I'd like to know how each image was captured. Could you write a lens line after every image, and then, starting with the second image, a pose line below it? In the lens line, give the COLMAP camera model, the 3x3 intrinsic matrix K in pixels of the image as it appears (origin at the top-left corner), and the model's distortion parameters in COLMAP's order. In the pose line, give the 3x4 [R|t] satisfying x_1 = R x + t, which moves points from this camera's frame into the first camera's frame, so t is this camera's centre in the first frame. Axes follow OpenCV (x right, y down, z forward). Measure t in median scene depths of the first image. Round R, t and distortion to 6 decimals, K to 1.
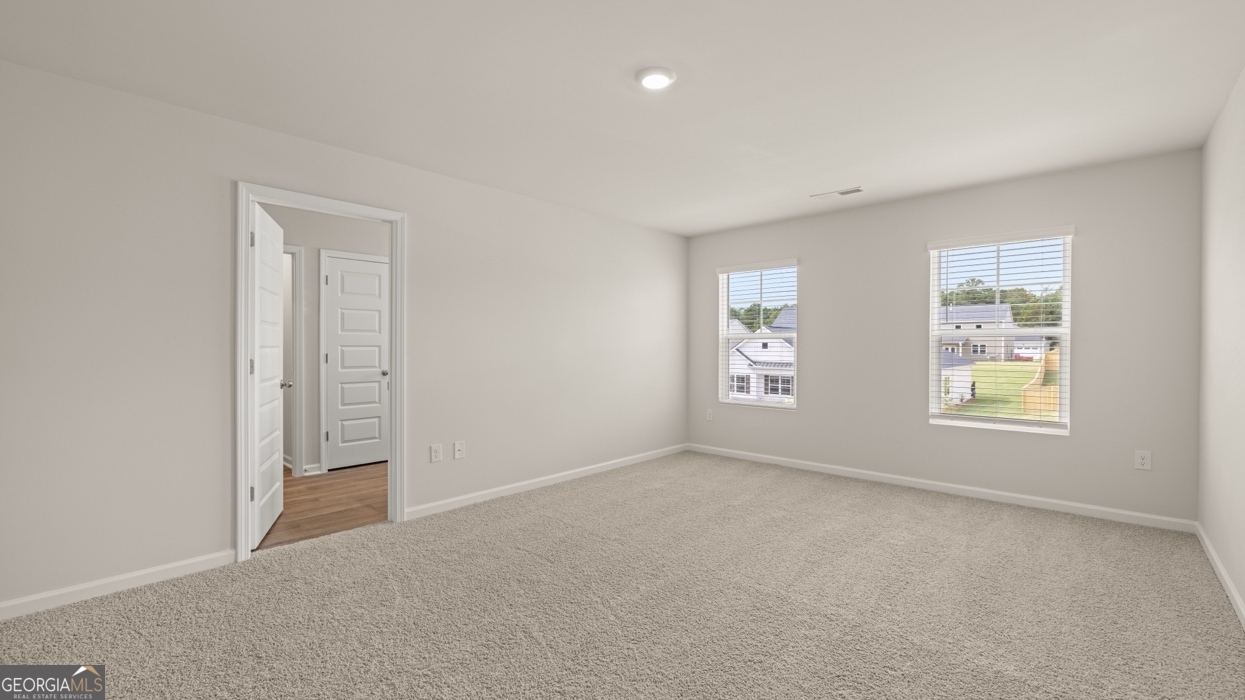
lens RADIAL K [[524.8, 0, 622.5], [0, 524.8, 350.0], [0, 0, 1]] dist [0.000532, 0.000290]
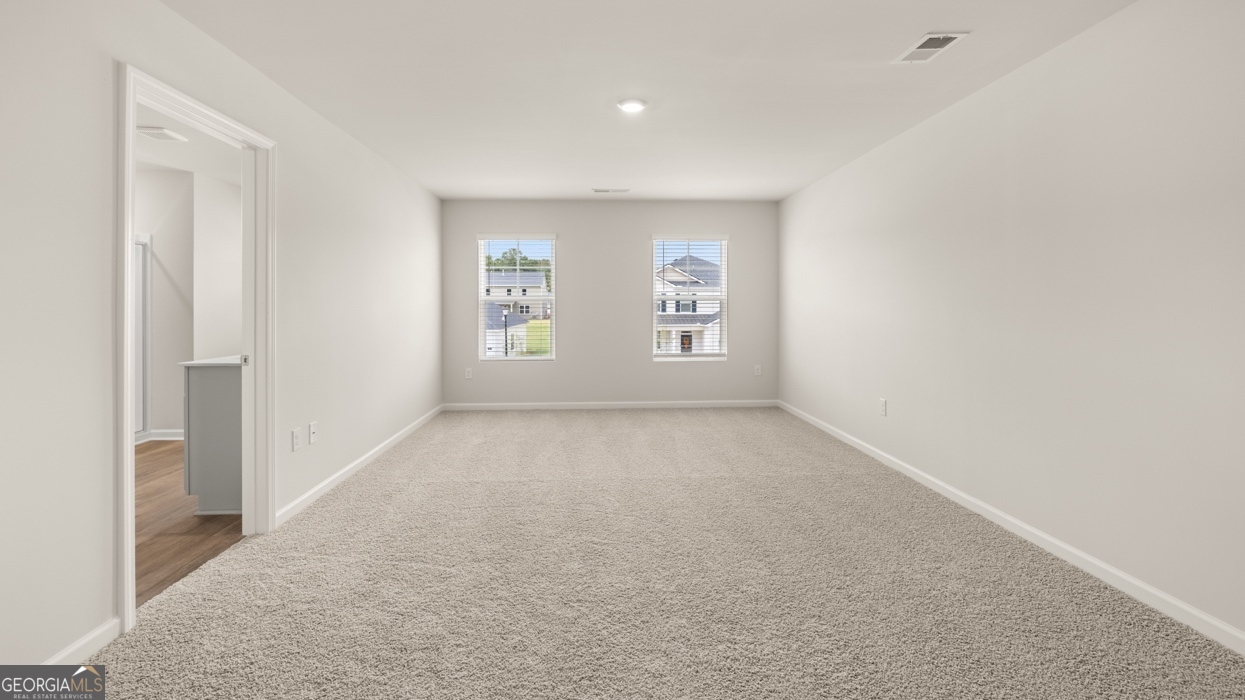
lens RADIAL K [[538.8, 0, 622.7], [0, 538.8, 309.9], [0, 0, 1]] dist [0.000755, 0.000206]
pose [[0.692662, -0.005894, 0.721239, -0.603507], [0.007708, 0.999970, 0.000769, -0.001847], [-0.721222, 0.005027, 0.692686, 0.051695]]
